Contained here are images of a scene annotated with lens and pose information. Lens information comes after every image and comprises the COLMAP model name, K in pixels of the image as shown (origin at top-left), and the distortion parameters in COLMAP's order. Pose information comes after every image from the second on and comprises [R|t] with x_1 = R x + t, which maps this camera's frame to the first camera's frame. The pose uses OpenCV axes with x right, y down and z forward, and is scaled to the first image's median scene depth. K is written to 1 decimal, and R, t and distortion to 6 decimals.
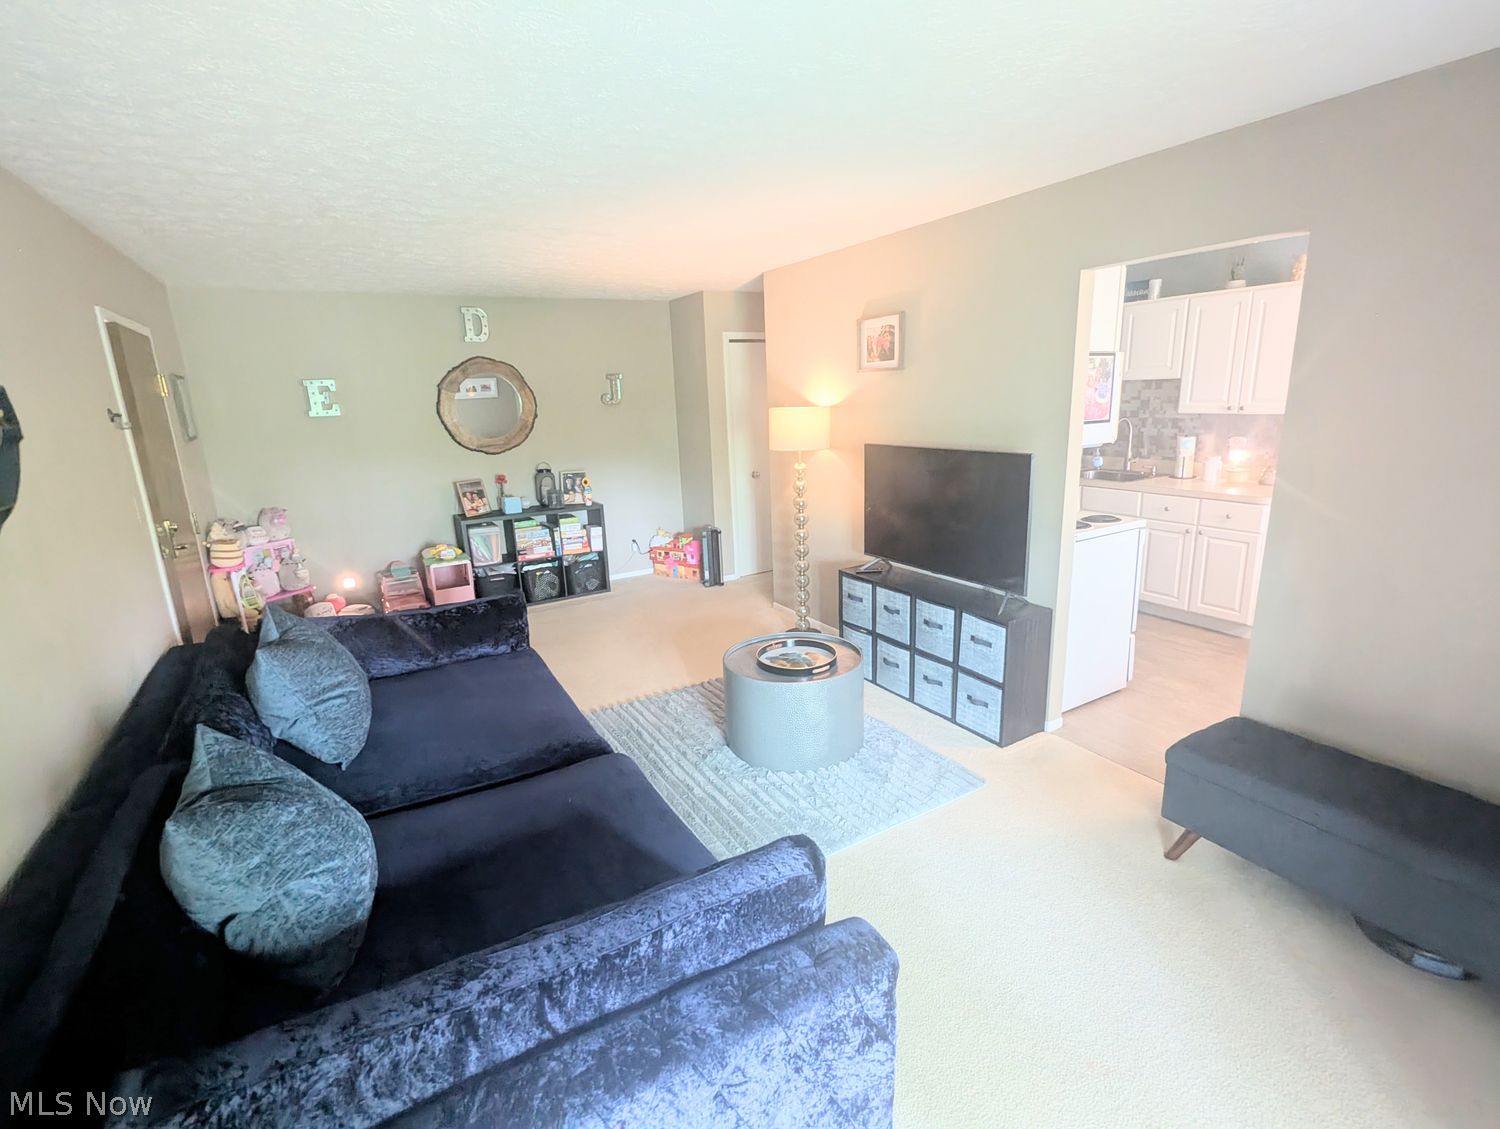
lens RADIAL K [[708.5, 0, 750.0], [0, 708.5, 564.5], [0, 0, 1]] dist [-0.001102, -0.000673]
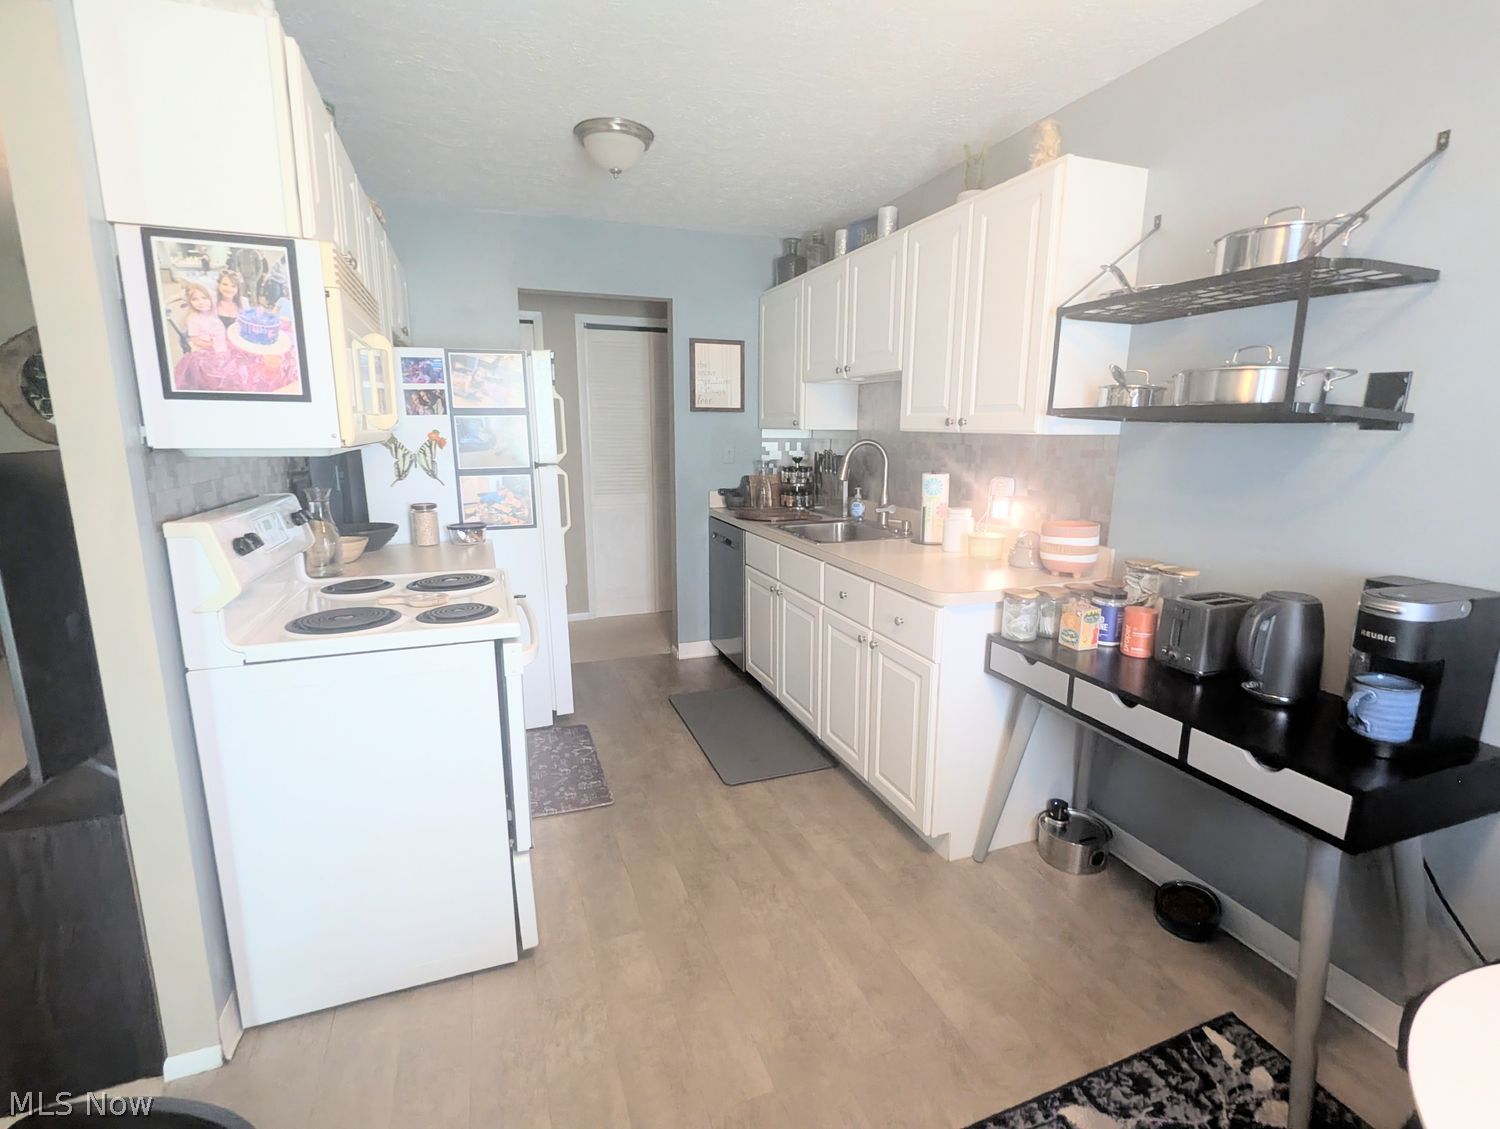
lens RADIAL K [[708.5, 0, 750.0], [0, 708.5, 564.5], [0, 0, 1]] dist [-0.001102, -0.000673]
pose [[0.984901, 0.076596, -0.155252, 0.621154], [-0.083682, 0.995704, -0.039624, -0.076548], [0.151551, 0.052018, 0.987080, 0.443961]]
